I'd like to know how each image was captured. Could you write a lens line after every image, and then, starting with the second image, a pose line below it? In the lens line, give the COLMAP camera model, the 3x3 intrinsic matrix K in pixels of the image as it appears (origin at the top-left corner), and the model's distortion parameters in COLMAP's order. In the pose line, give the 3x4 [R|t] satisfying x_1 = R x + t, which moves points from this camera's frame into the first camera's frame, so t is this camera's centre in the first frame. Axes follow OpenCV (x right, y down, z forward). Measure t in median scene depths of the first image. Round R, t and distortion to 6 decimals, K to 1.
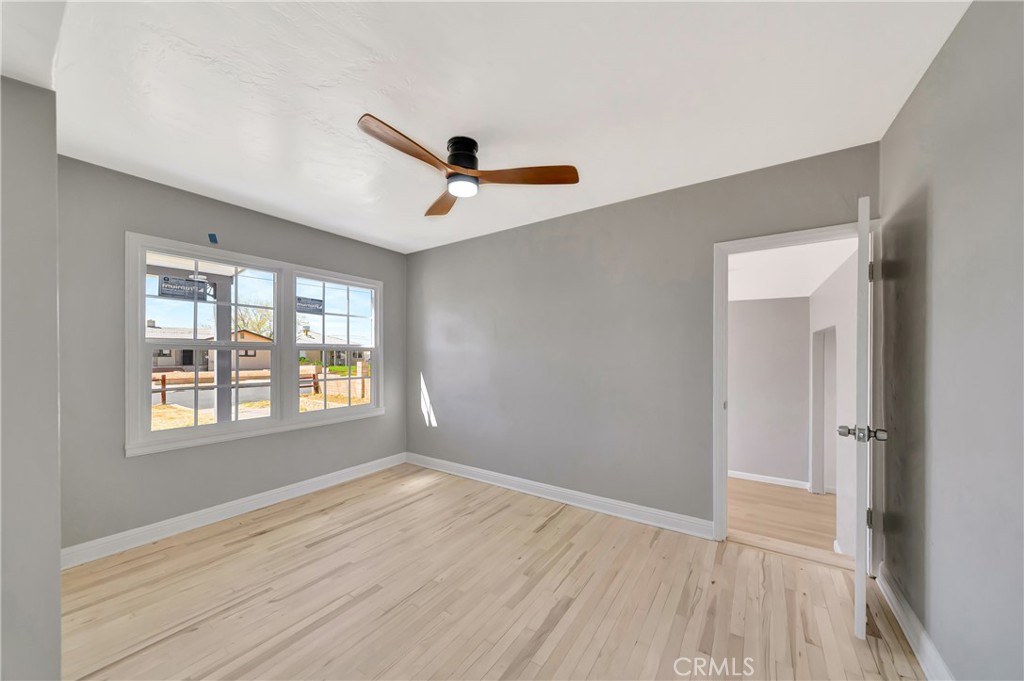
lens RADIAL K [[365.9, 0, 489.2], [0, 365.9, 348.2], [0, 0, 1]] dist [-0.004220, 0.000480]
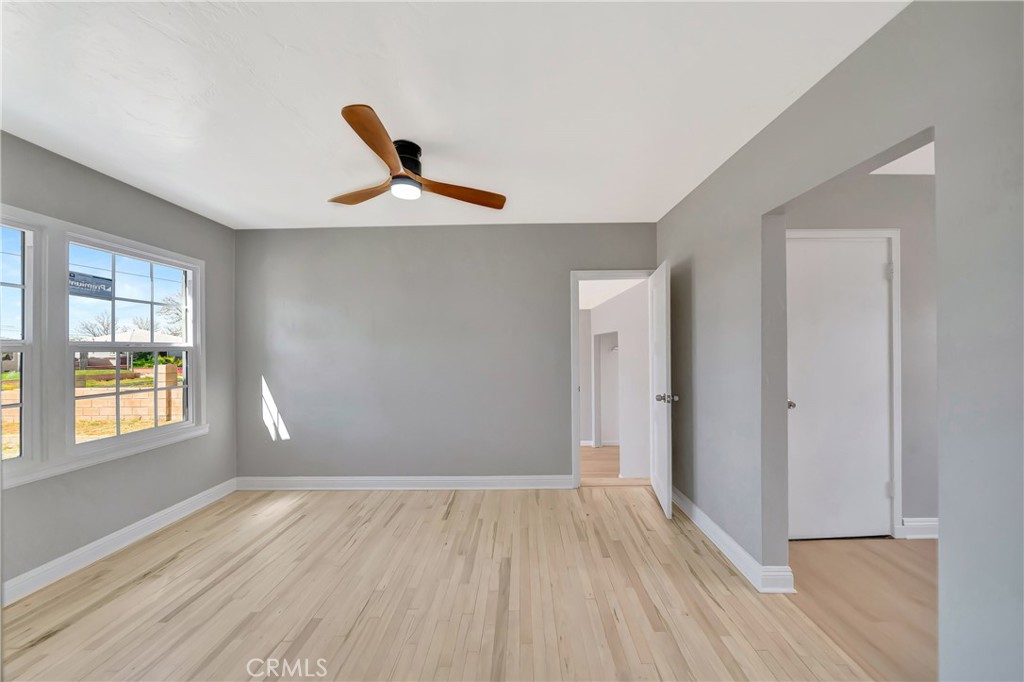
lens RADIAL K [[365.9, 0, 515.1], [0, 365.9, 344.6], [0, 0, 1]] dist [-0.004220, 0.000480]
pose [[0.825174, -0.000530, 0.564879, -0.268889], [0.000195, 1.000000, 0.000653, -0.009578], [-0.564879, -0.000428, 0.825173, -0.001137]]
